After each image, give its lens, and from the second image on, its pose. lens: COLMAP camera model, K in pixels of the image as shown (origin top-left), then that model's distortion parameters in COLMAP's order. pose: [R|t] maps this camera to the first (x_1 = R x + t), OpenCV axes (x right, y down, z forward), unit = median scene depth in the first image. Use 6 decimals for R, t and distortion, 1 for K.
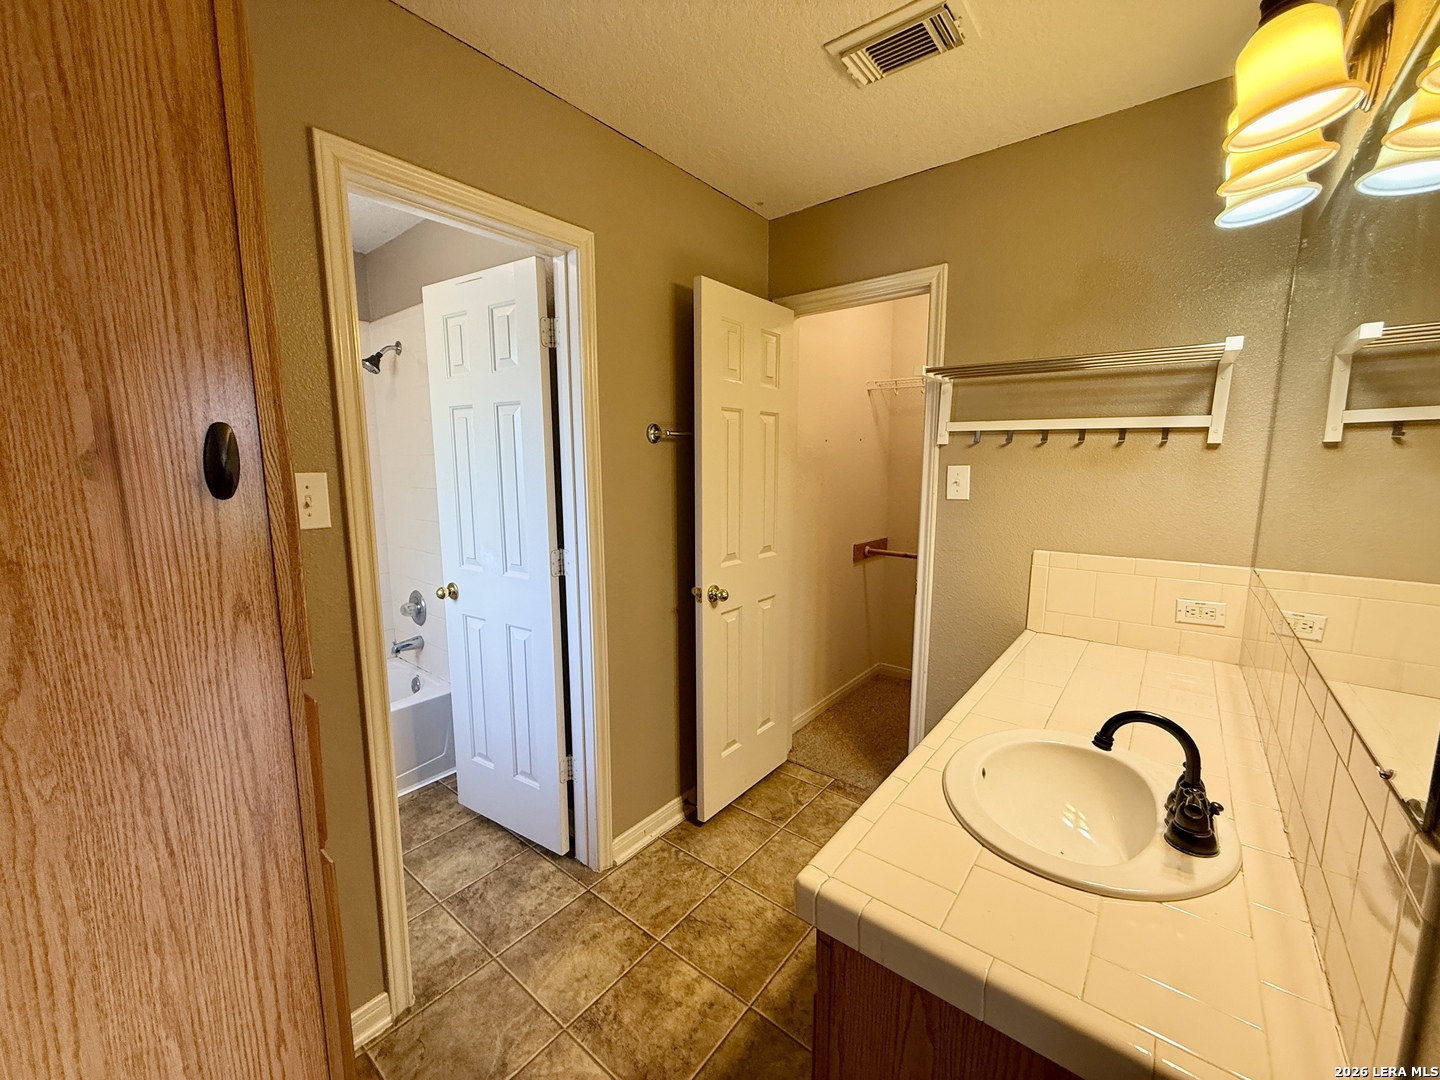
lens RADIAL K [[576.5, 0, 720.0], [0, 576.5, 540.0], [0, 0, 1]] dist [0.001512, 0.000364]
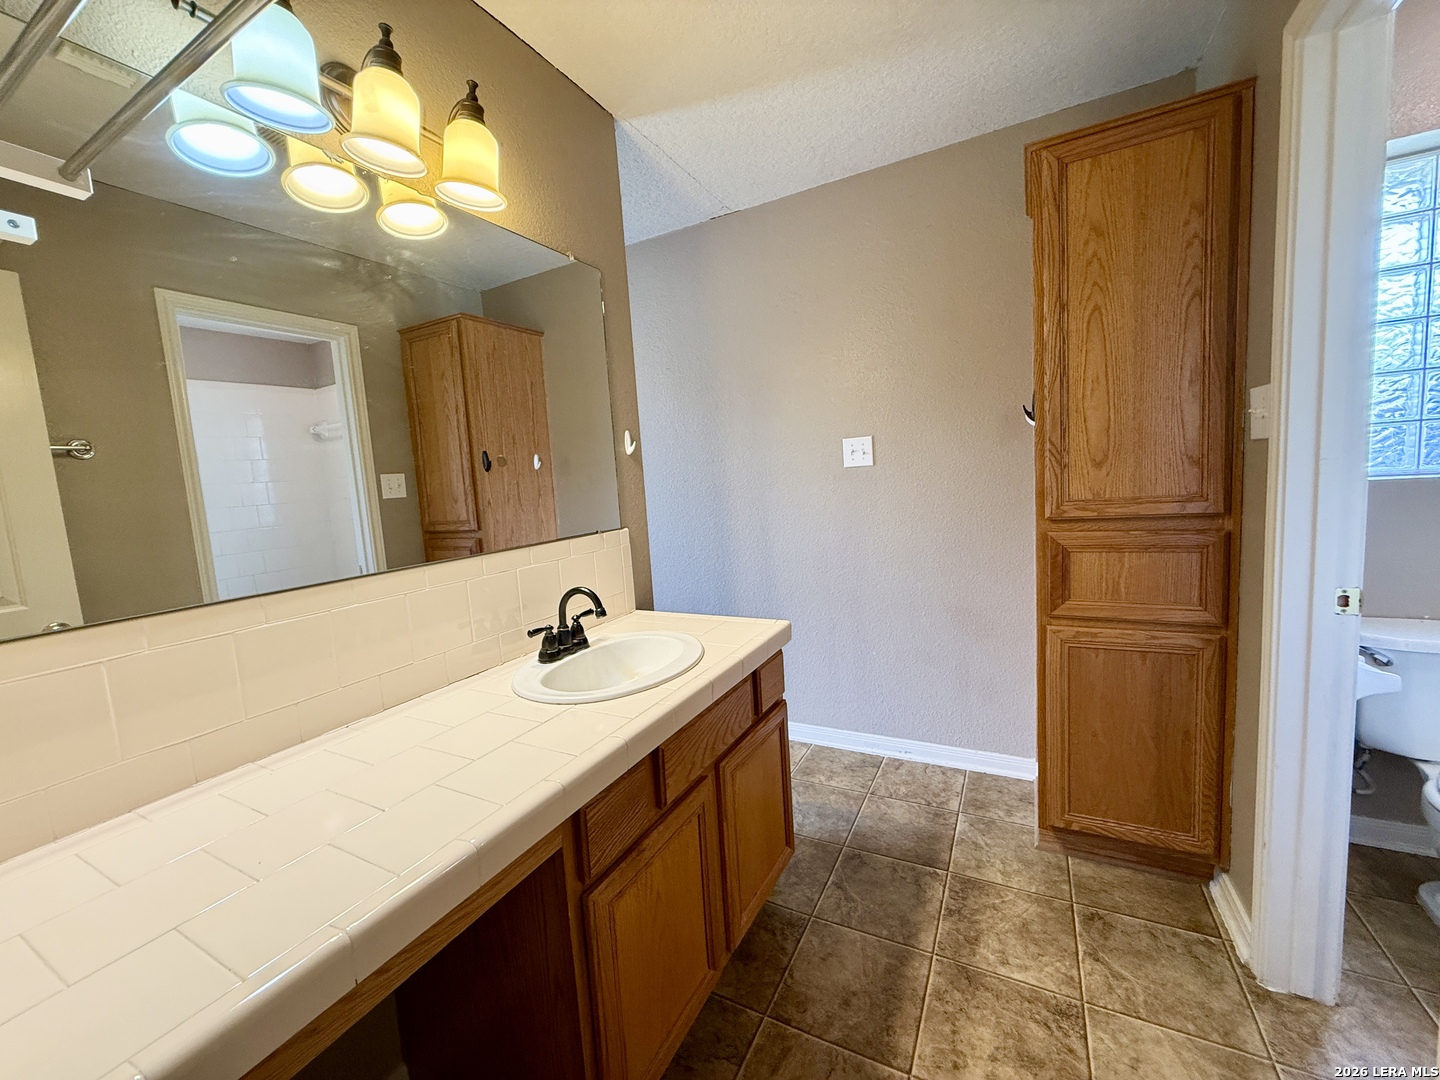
lens RADIAL K [[576.5, 0, 720.0], [0, 576.5, 540.0], [0, 0, 1]] dist [0.001512, 0.000364]
pose [[-0.980835, 0.081778, -0.176849, 0.357304], [0.037144, 0.969490, 0.242300, -0.103012], [0.191268, 0.231087, -0.953947, 1.409025]]
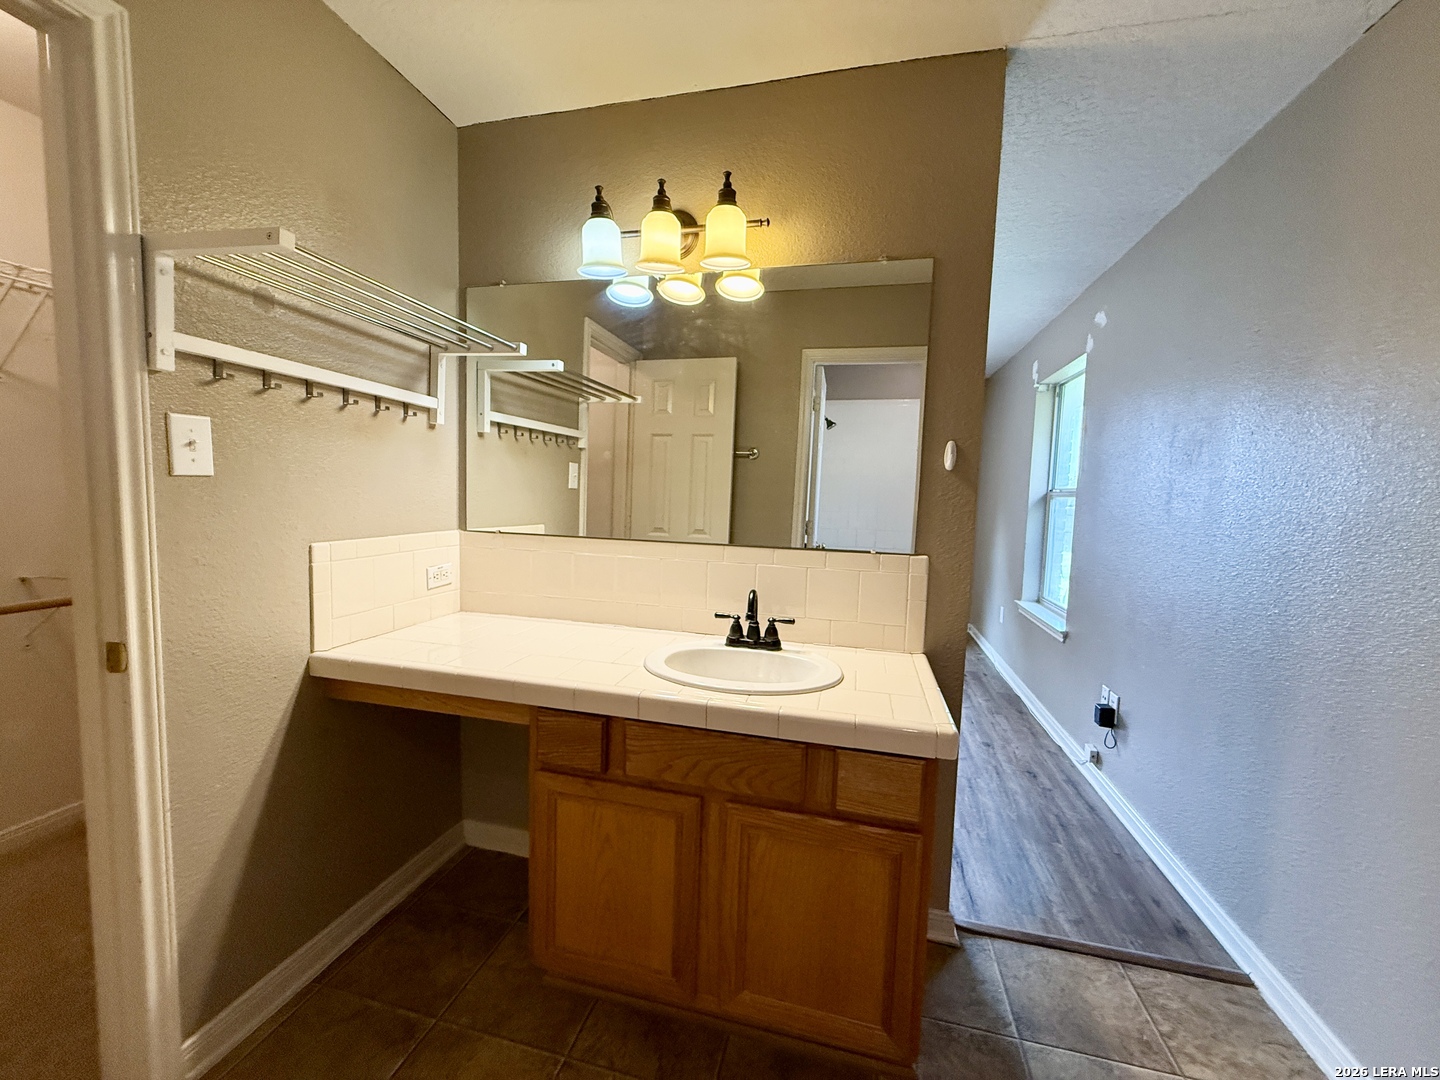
lens RADIAL K [[576.5, 0, 720.0], [0, 576.5, 540.0], [0, 0, 1]] dist [0.001512, 0.000364]
pose [[-0.421913, -0.088898, 0.902267, -0.403534], [0.091178, 0.985976, 0.139782, -0.049841], [-0.902040, 0.141242, -0.407891, 0.981513]]
